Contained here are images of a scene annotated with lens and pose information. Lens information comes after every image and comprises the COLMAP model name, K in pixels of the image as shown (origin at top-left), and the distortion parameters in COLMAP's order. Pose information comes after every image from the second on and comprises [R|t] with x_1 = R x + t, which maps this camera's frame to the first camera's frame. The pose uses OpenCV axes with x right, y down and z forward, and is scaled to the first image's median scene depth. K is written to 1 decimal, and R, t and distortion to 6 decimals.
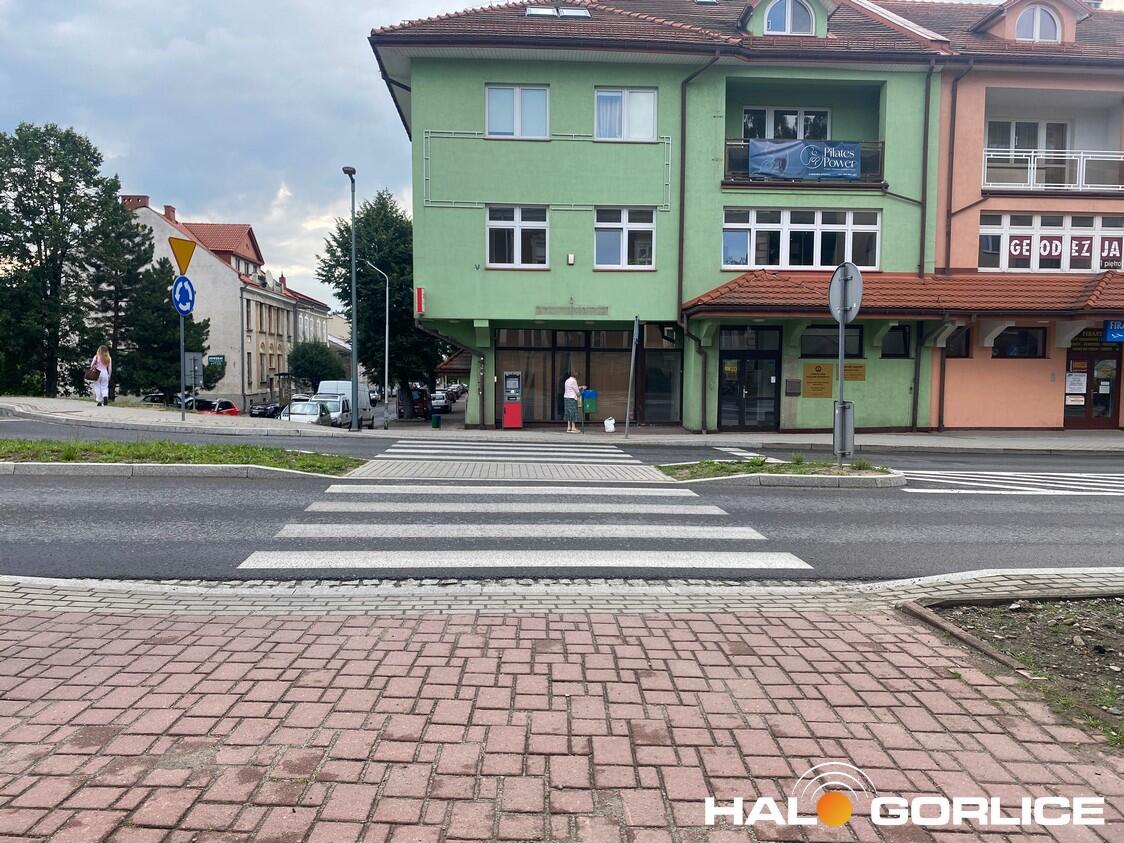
lens RADIAL K [[849.1, 0, 553.6], [0, 849.1, 424.6], [0, 0, 1]] dist [0.003035, 0.001020]
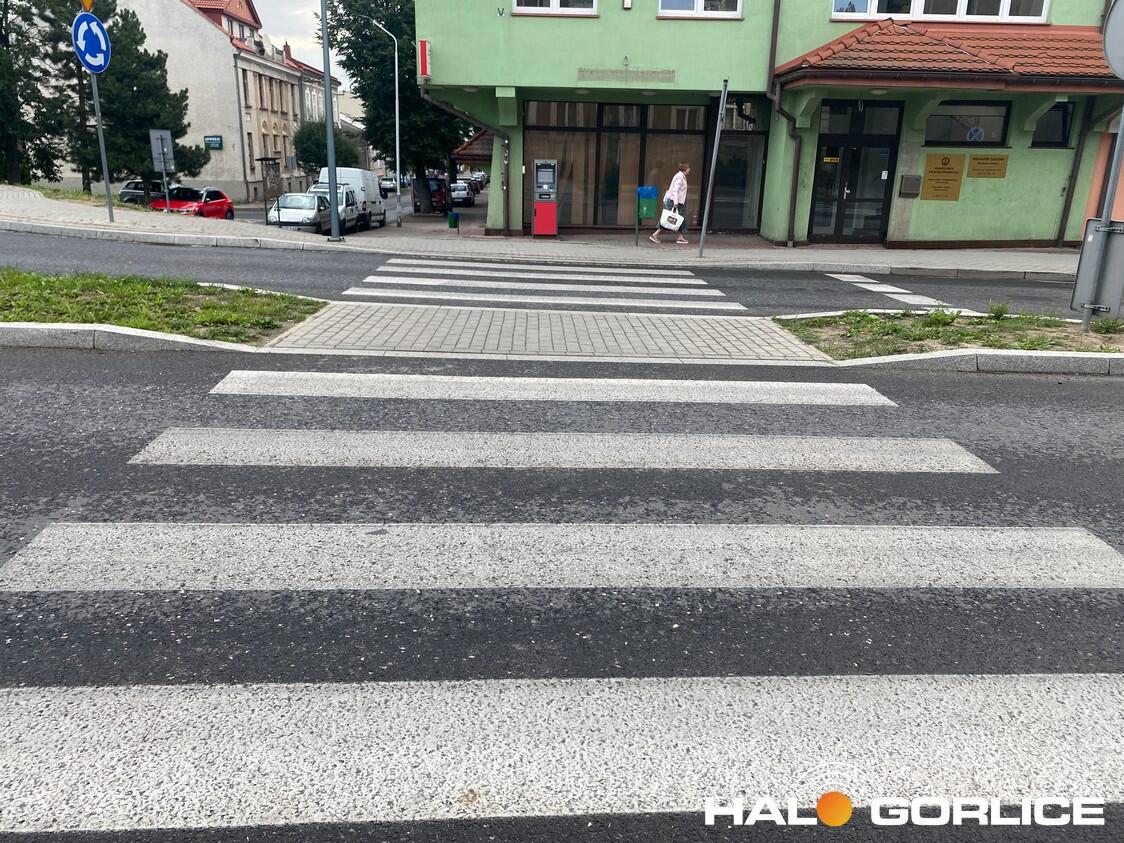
lens RADIAL K [[849.1, 0, 553.6], [0, 849.1, 424.6], [0, 0, 1]] dist [0.003035, 0.001020]
pose [[0.999345, 0.022455, -0.028380, -0.013507], [-0.015038, 0.970971, 0.238723, -0.012529], [0.032917, -0.238139, 0.970673, 0.184597]]
